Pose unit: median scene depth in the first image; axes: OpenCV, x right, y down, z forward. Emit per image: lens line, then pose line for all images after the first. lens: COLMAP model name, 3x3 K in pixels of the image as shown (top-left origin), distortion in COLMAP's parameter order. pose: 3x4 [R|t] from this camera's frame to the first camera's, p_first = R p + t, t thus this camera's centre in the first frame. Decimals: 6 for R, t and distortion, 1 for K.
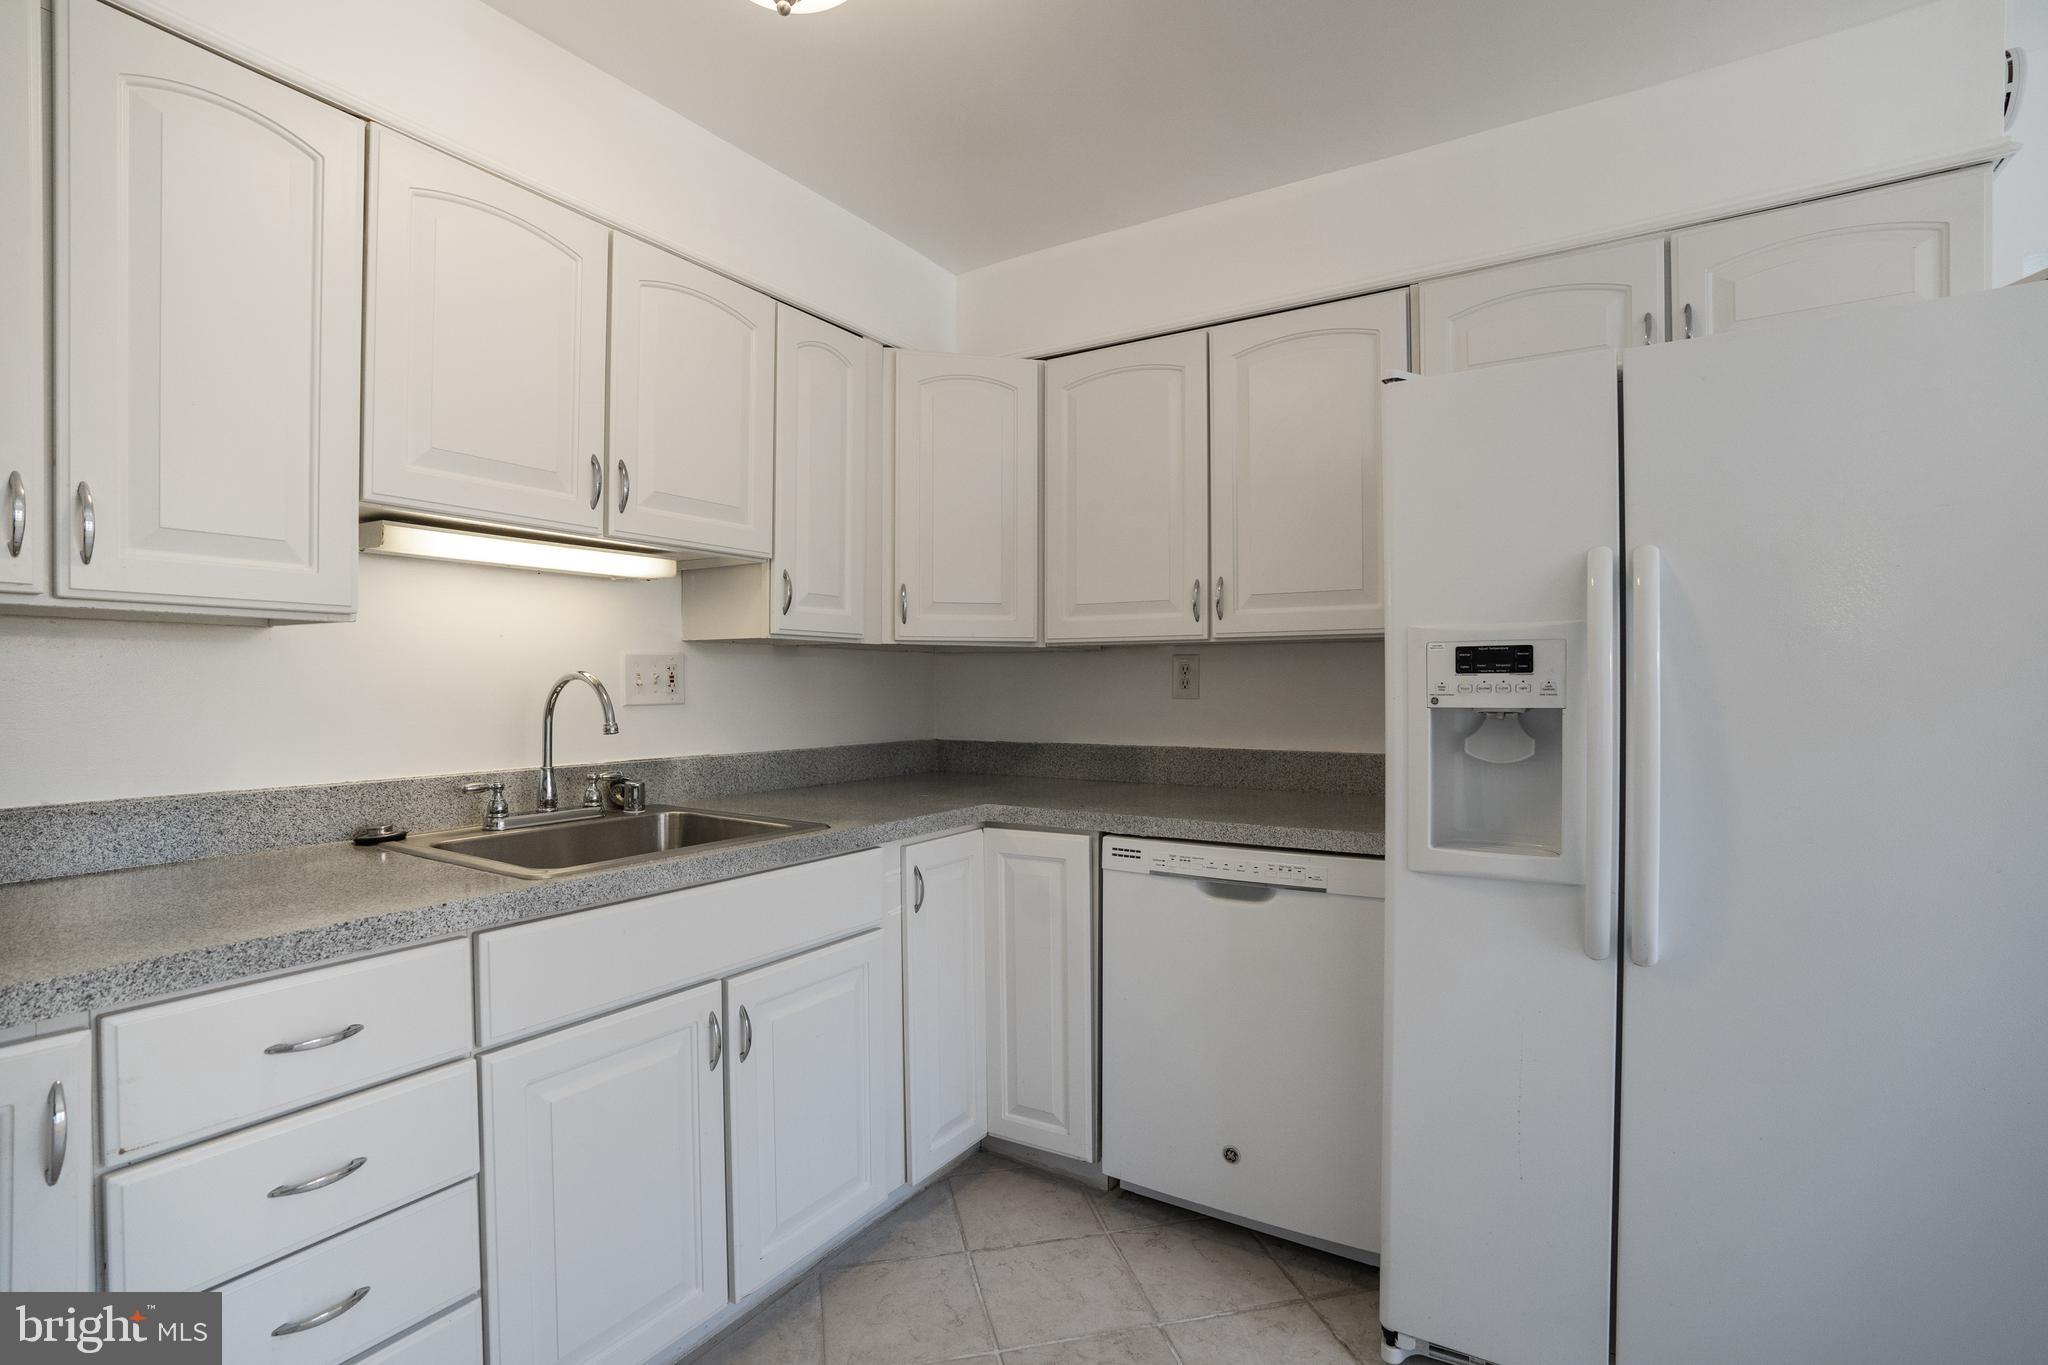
lens RADIAL K [[955.5, 0, 999.8], [0, 955.5, 694.7], [0, 0, 1]] dist [-0.057797, 0.031317]
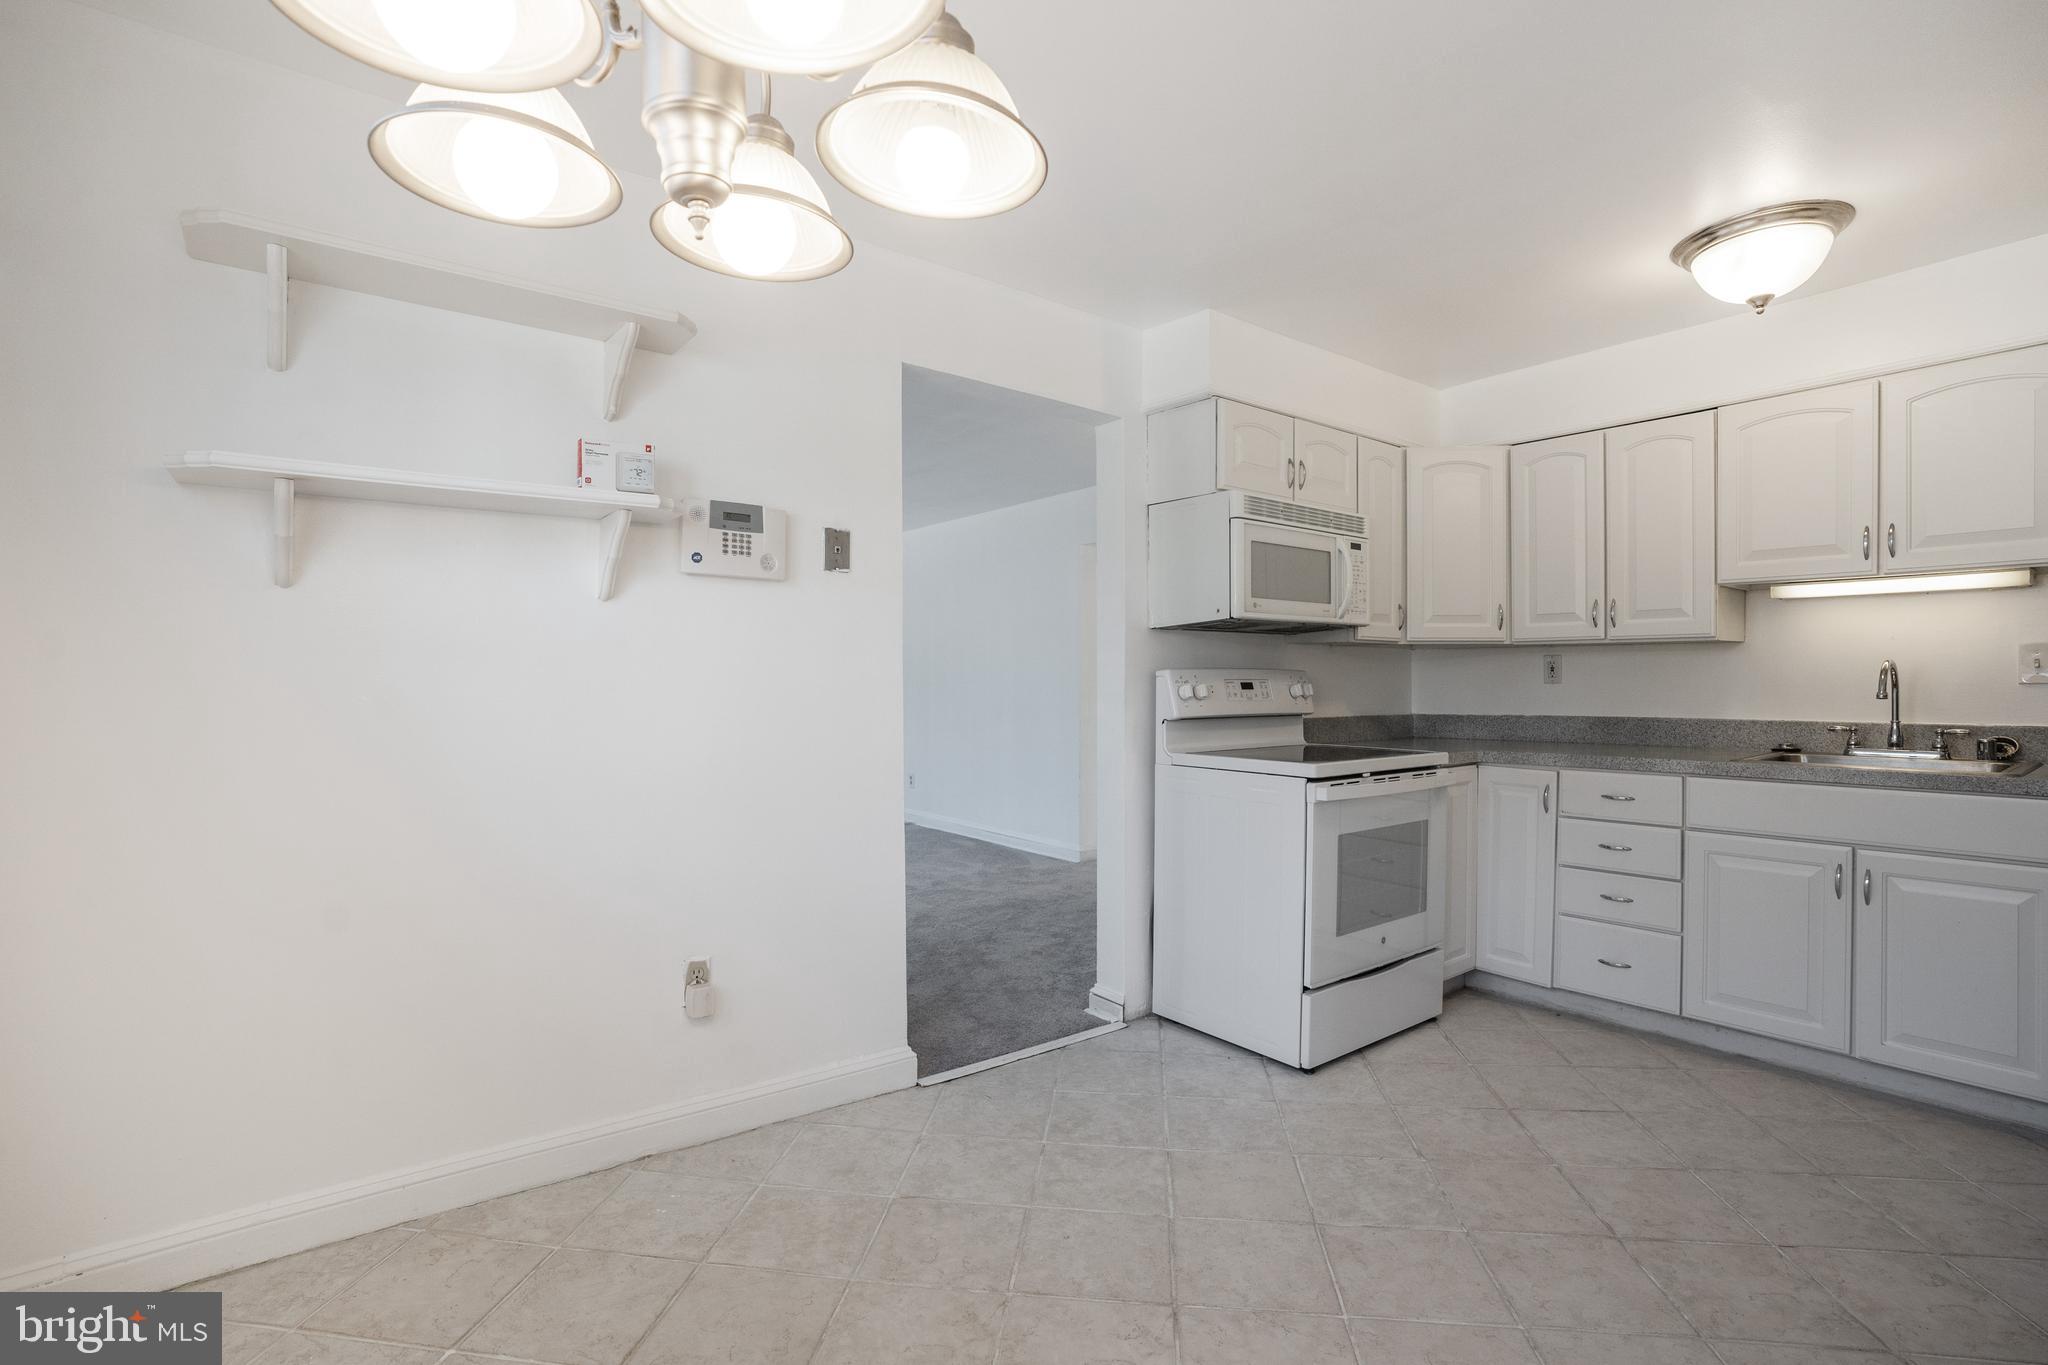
lens RADIAL K [[977.9, 0, 1016.6], [0, 977.9, 685.6], [0, 0, 1]] dist [-0.060408, 0.030762]
pose [[-0.341222, 0.005338, -0.939968, 1.419486], [-0.009270, 0.999916, 0.009043, 0.016518], [0.939937, 0.011799, -0.341144, 0.165109]]
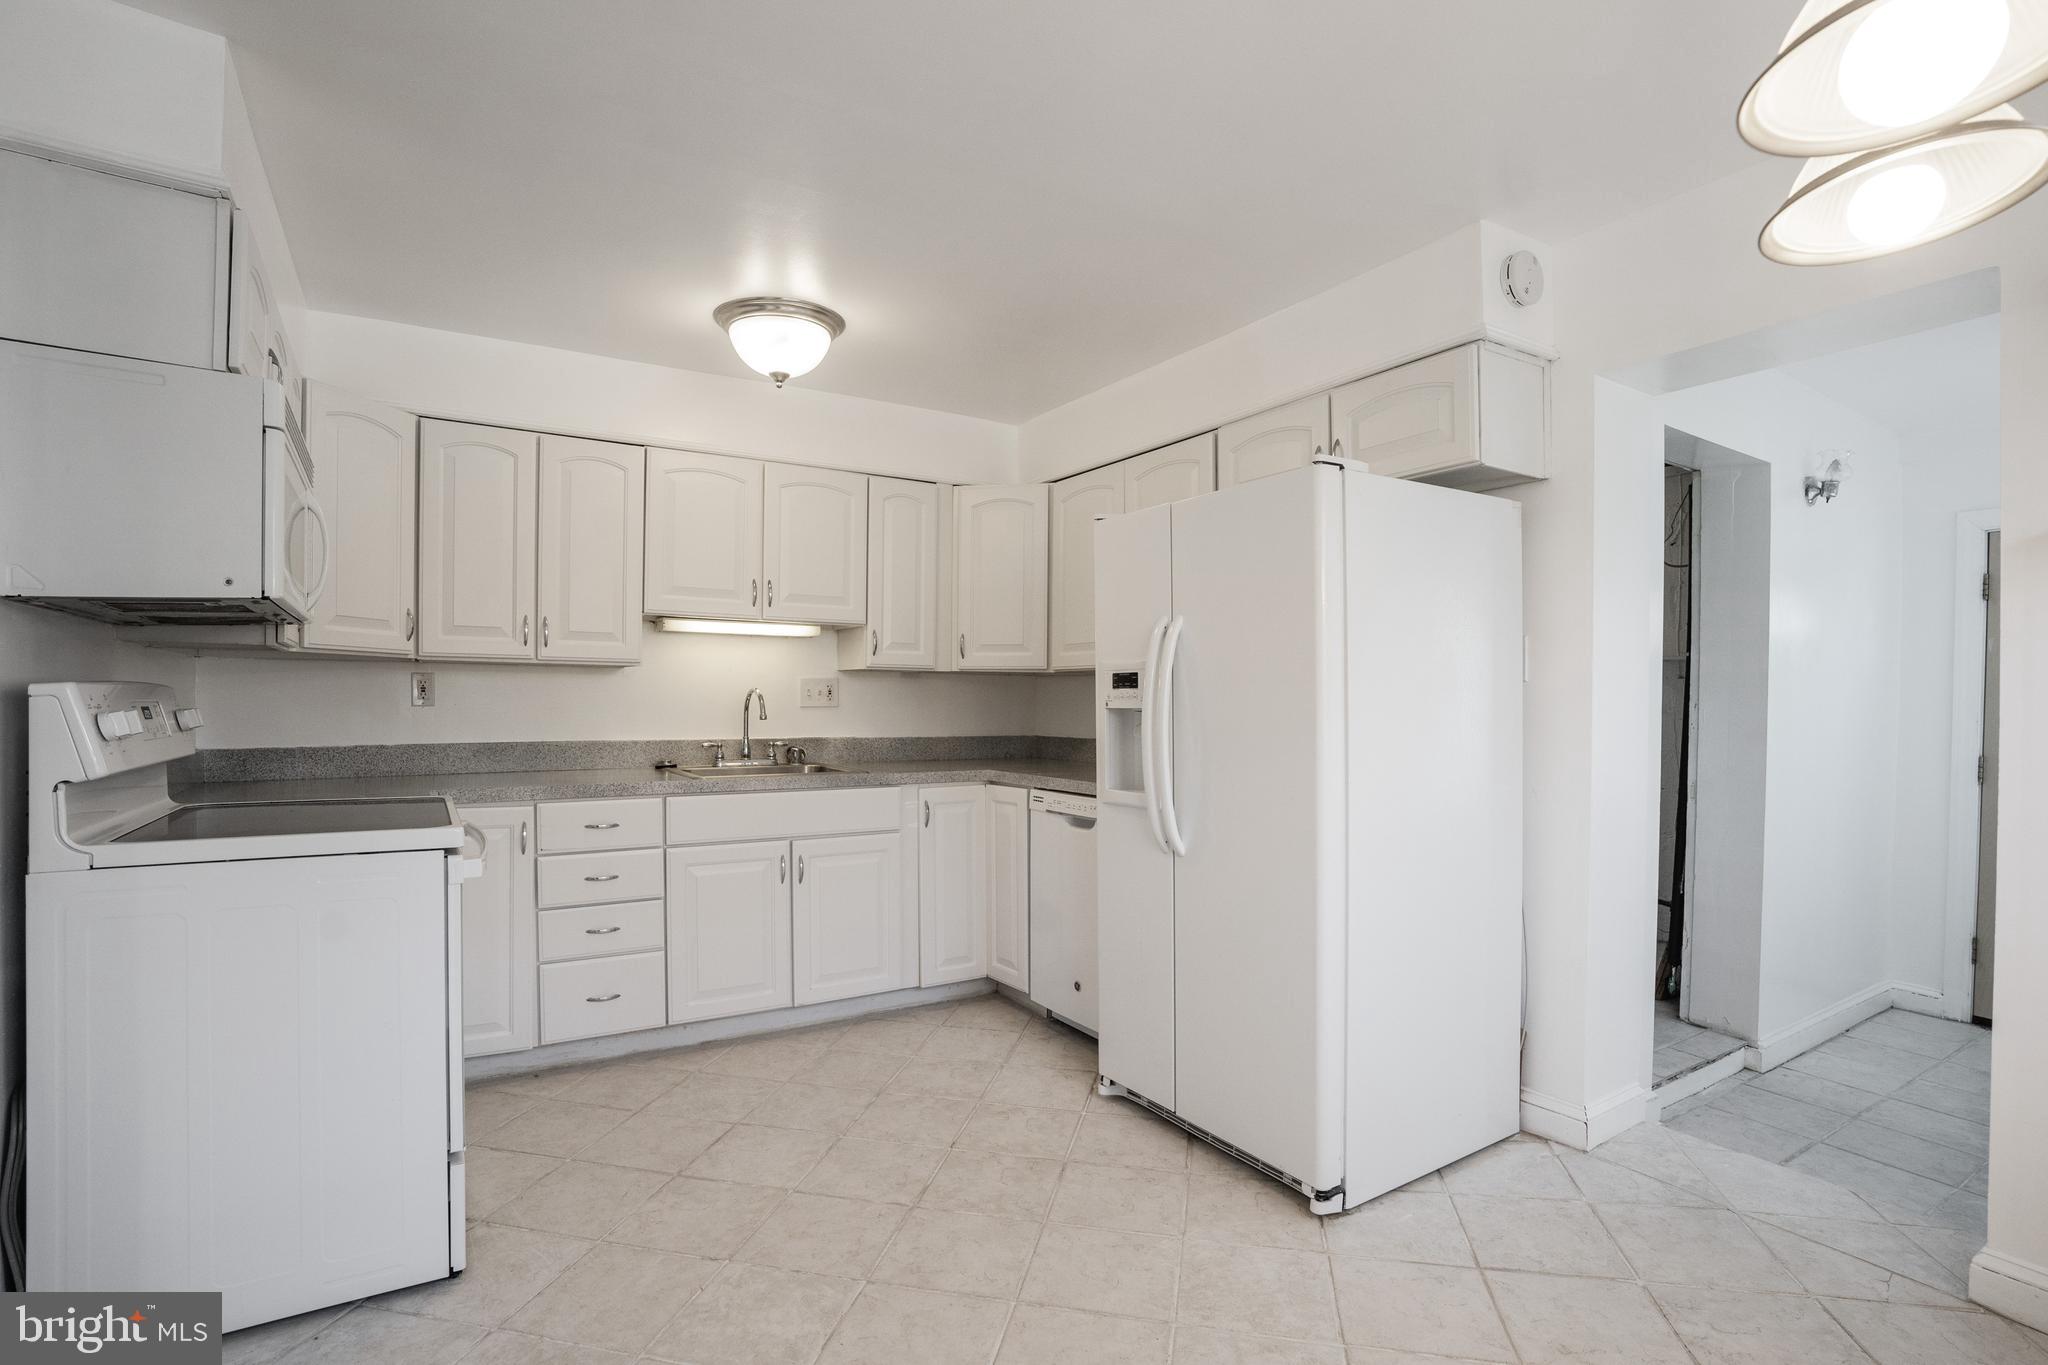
lens RADIAL K [[988.5, 0, 1015.5], [0, 988.5, 718.2], [0, 0, 1]] dist [-0.029569, 0.000142]
pose [[0.901373, 0.013418, -0.432836, 0.862175], [-0.011756, 0.999910, 0.006515, 0.017294], [0.432885, -0.000784, 0.901449, -0.566389]]
